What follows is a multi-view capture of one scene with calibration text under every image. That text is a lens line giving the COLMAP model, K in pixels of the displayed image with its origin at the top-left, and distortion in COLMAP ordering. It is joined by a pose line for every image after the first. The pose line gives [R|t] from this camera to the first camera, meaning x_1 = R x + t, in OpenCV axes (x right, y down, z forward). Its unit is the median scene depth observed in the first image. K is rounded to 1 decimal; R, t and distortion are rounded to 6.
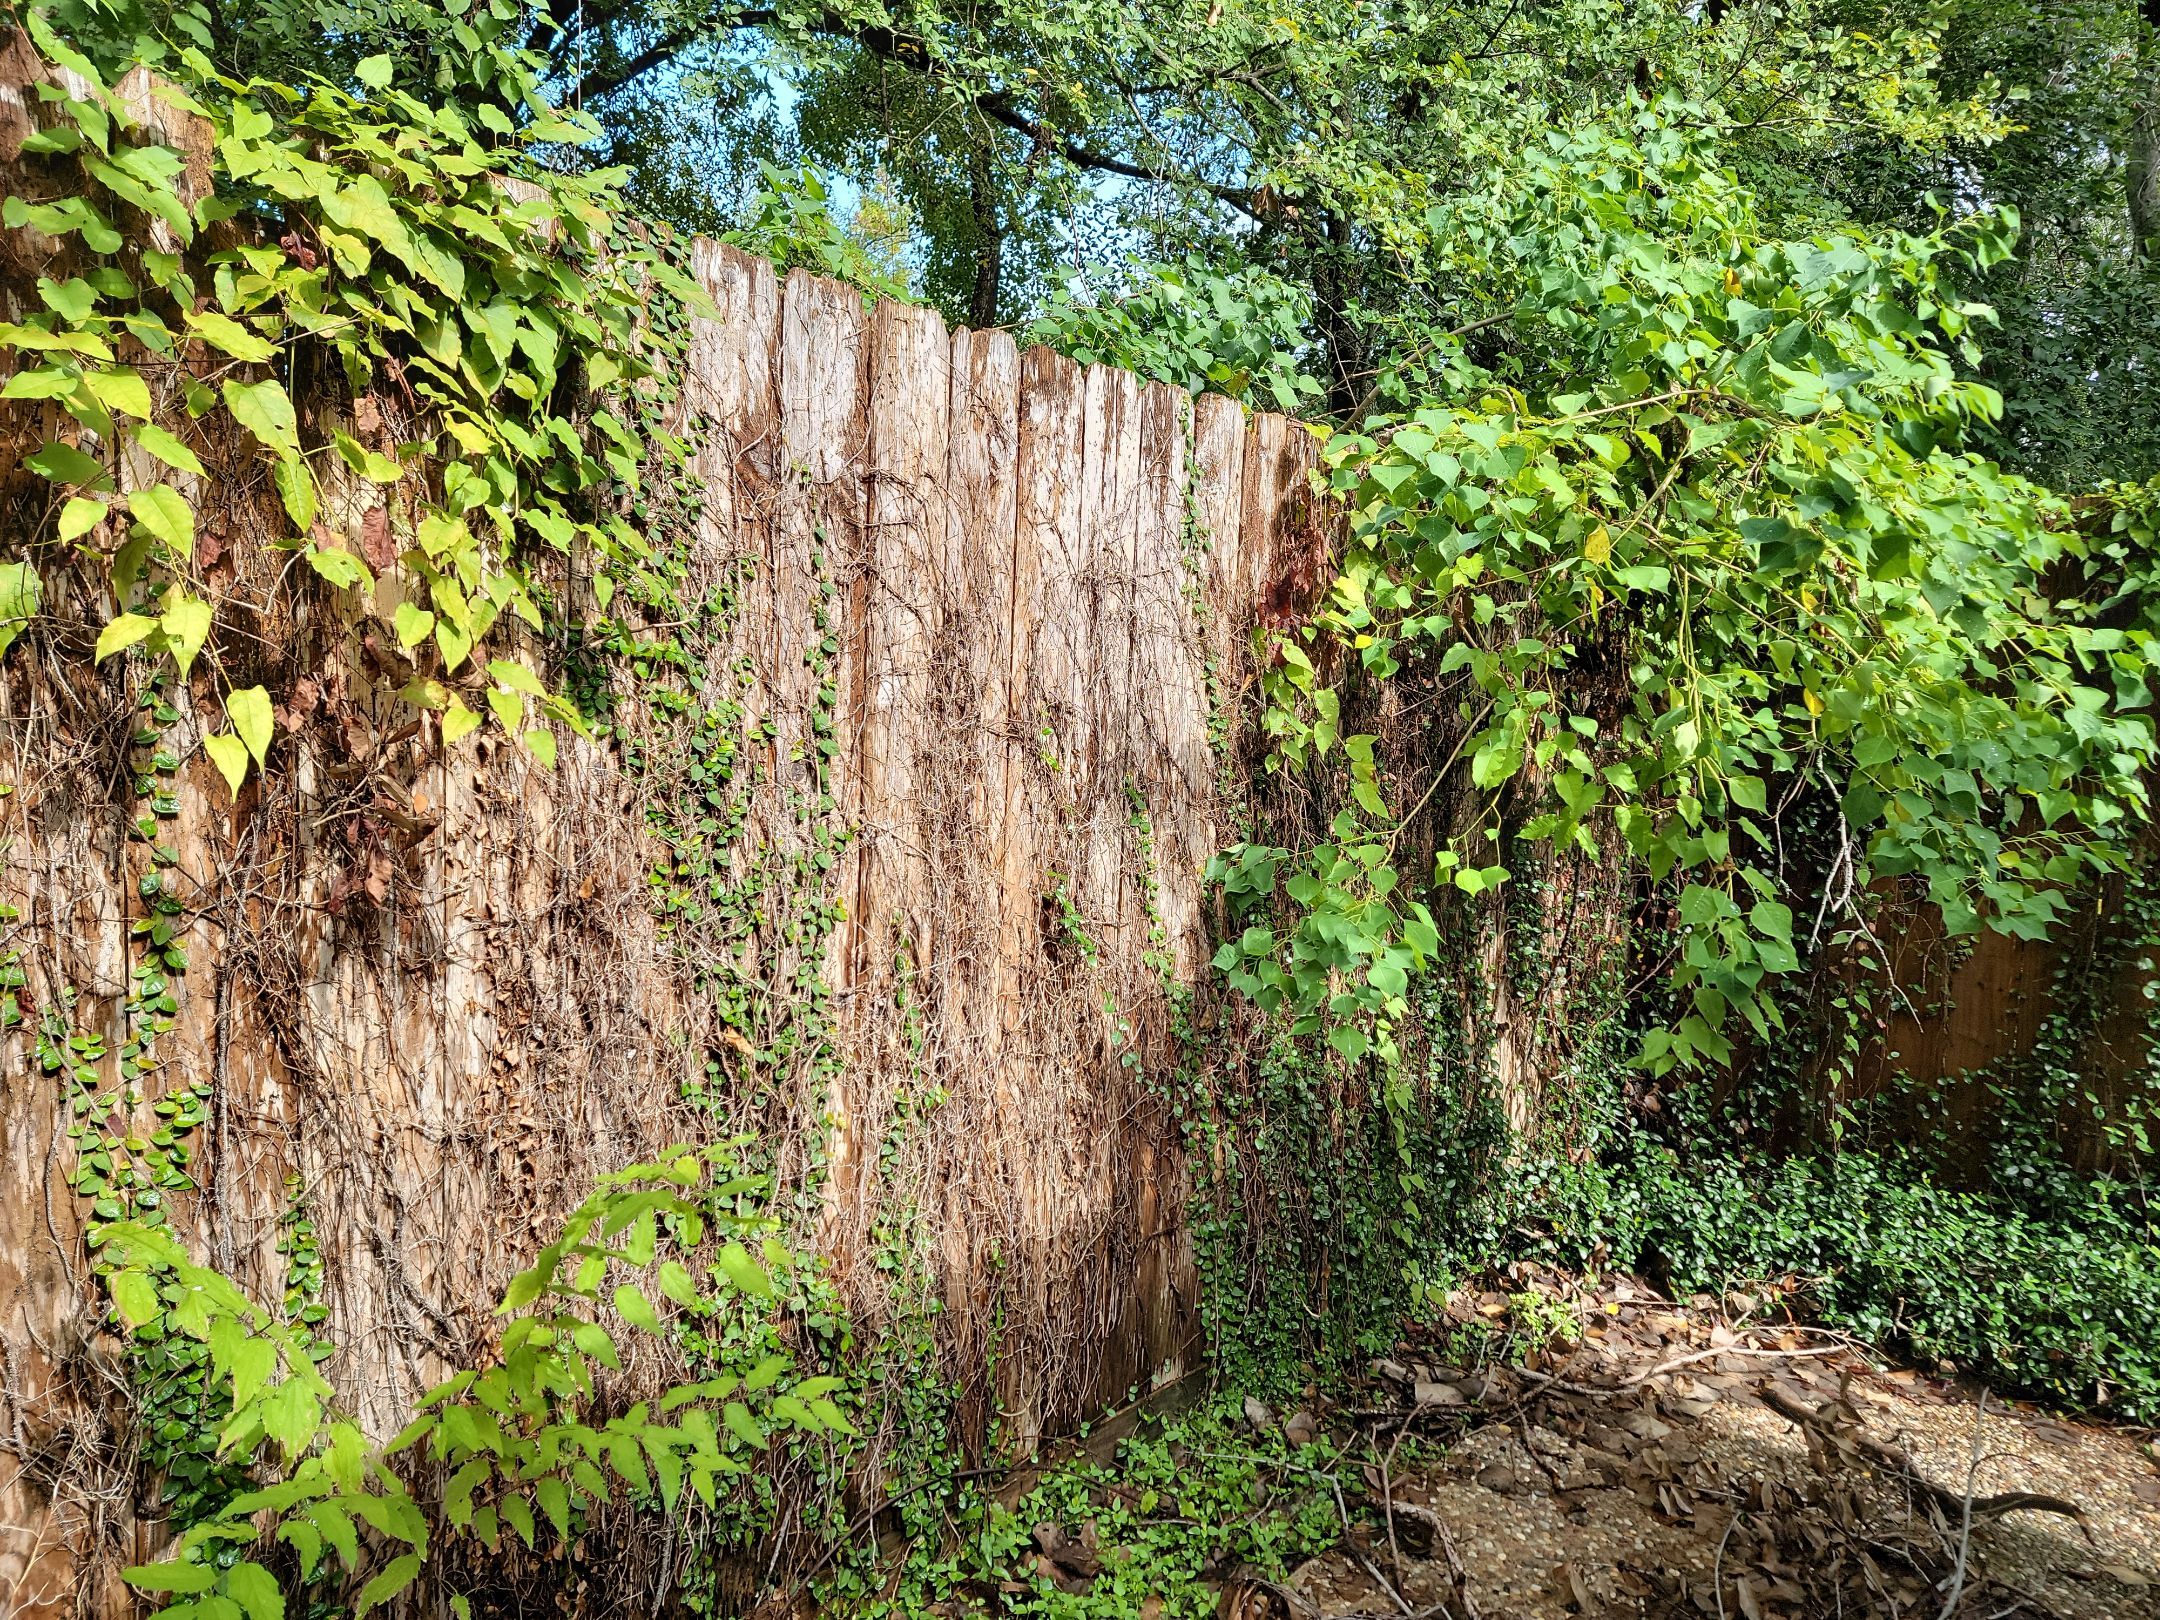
lens RADIAL K [[1495.0, 0, 1080.0], [0, 1495.0, 810.0], [0, 0, 1]] dist [0.082017, -0.068961]
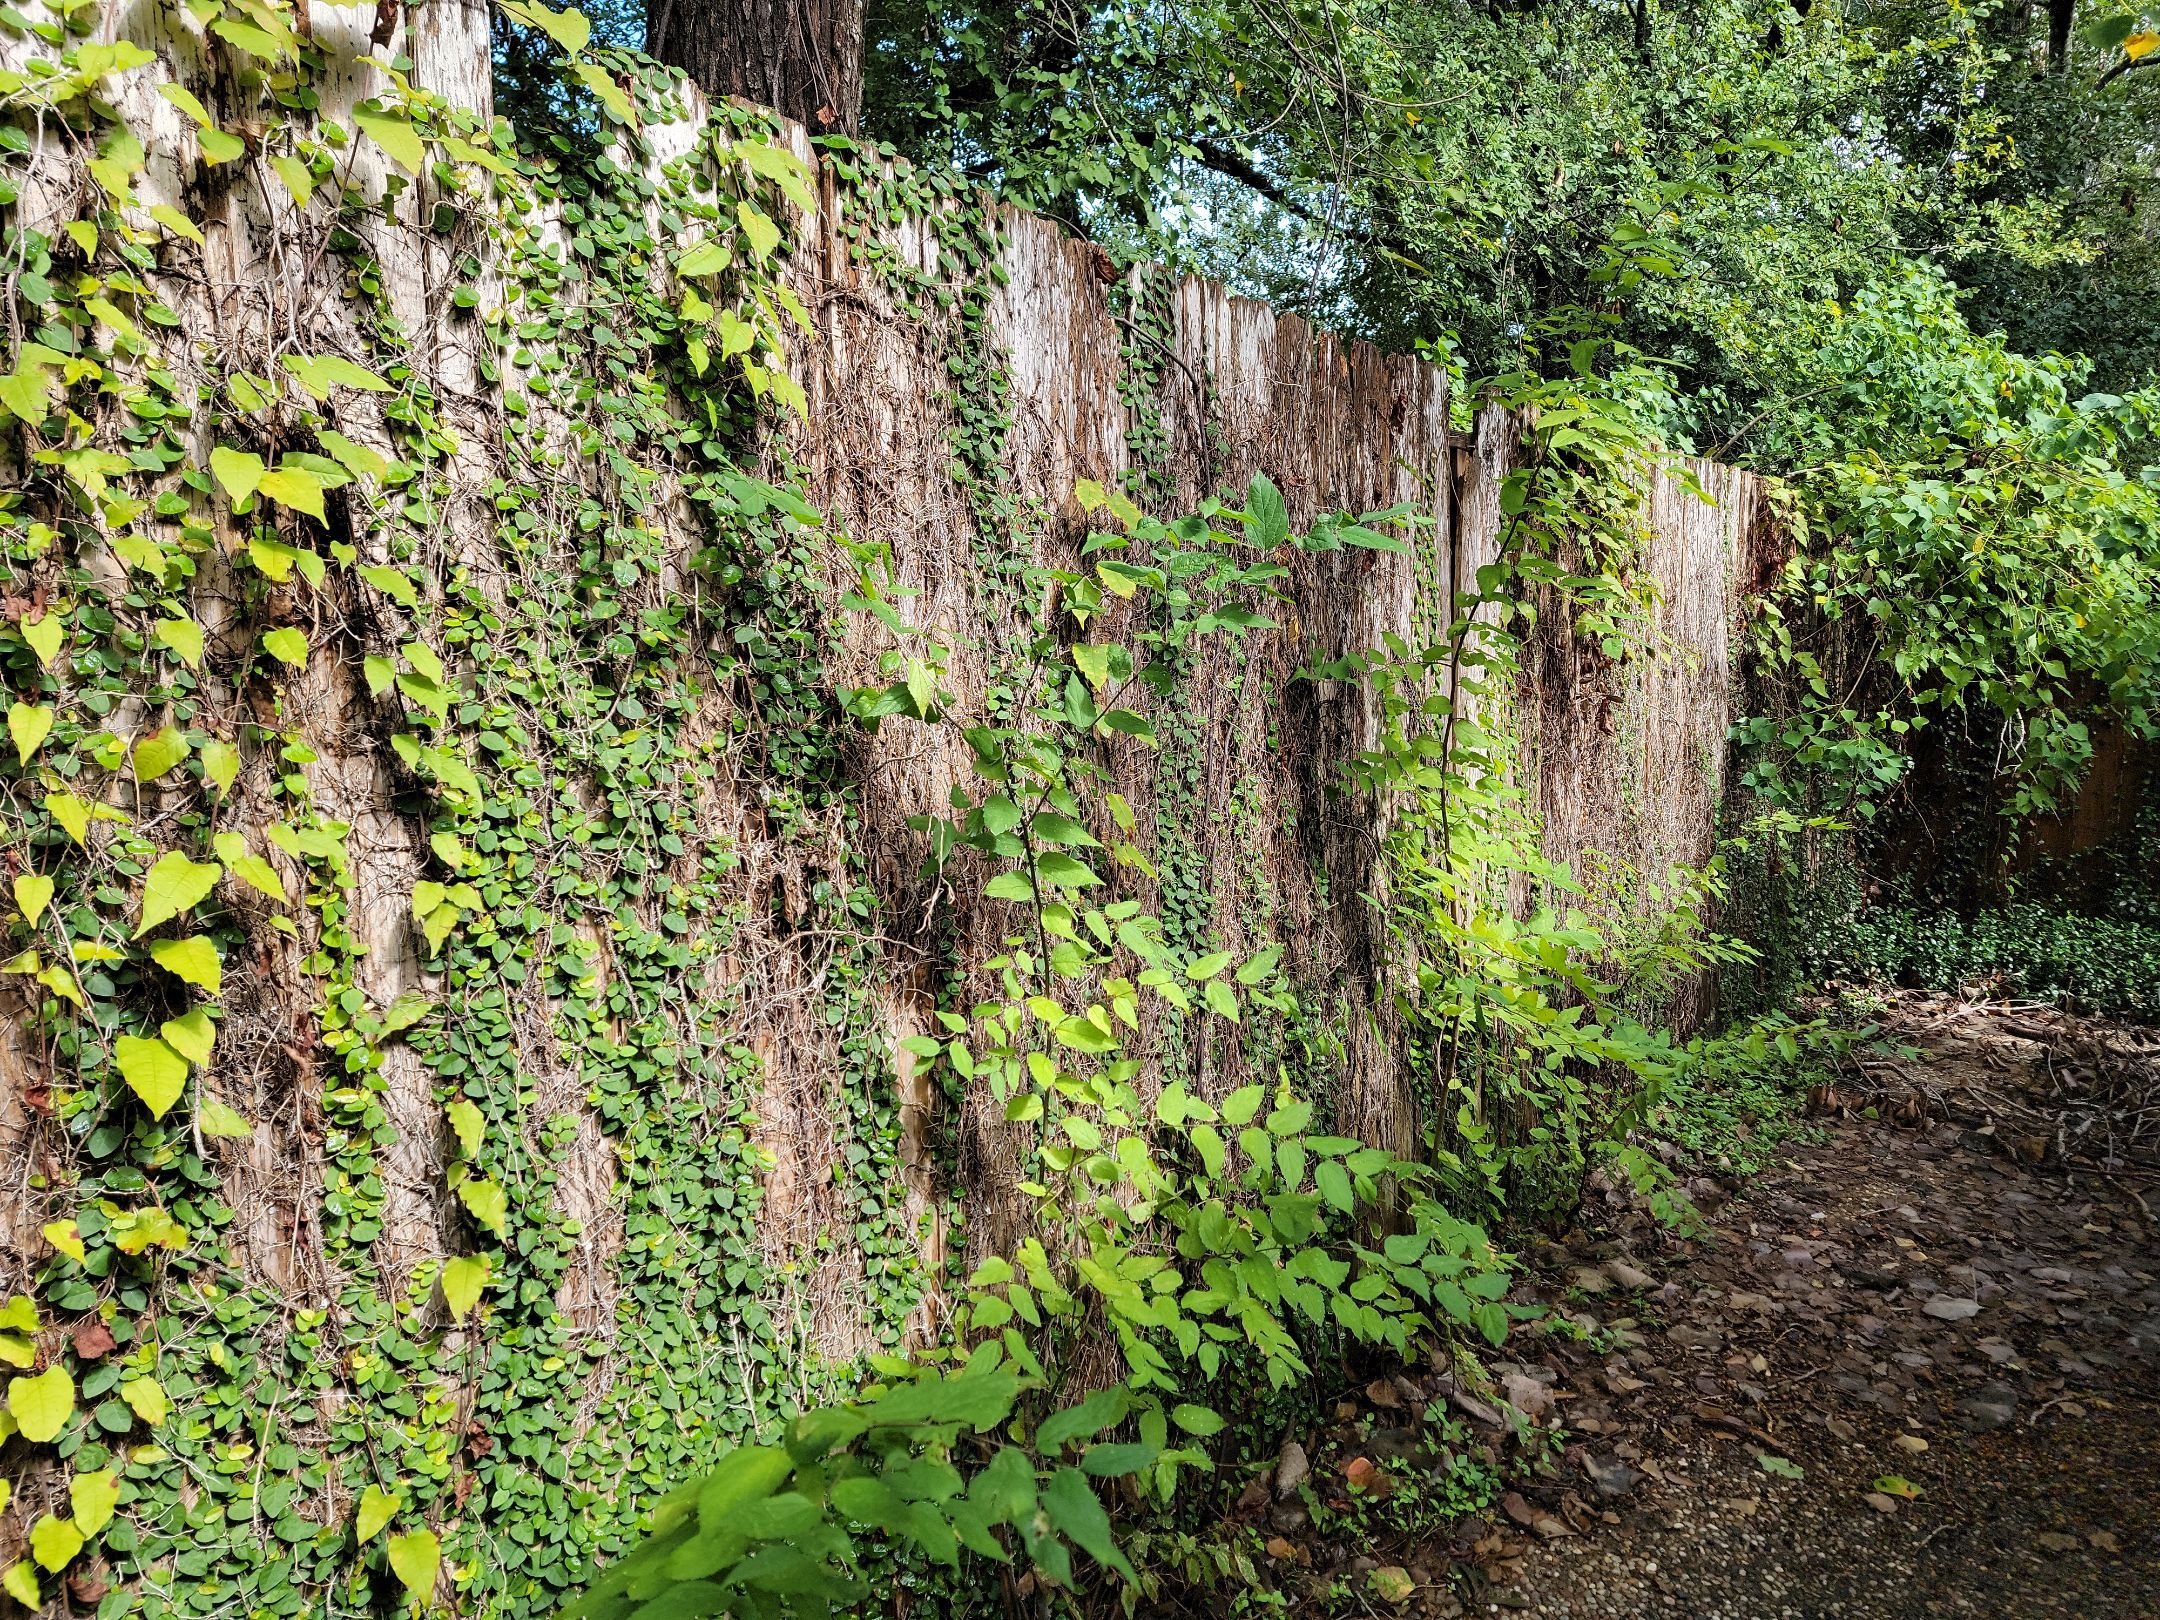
lens RADIAL K [[1495.0, 0, 1080.0], [0, 1495.0, 810.0], [0, 0, 1]] dist [0.082017, -0.068961]
pose [[0.996578, -0.055692, 0.061076, -0.676505], [0.053908, 0.998081, 0.030476, 0.030058], [-0.062656, -0.027079, 0.997668, -0.634392]]
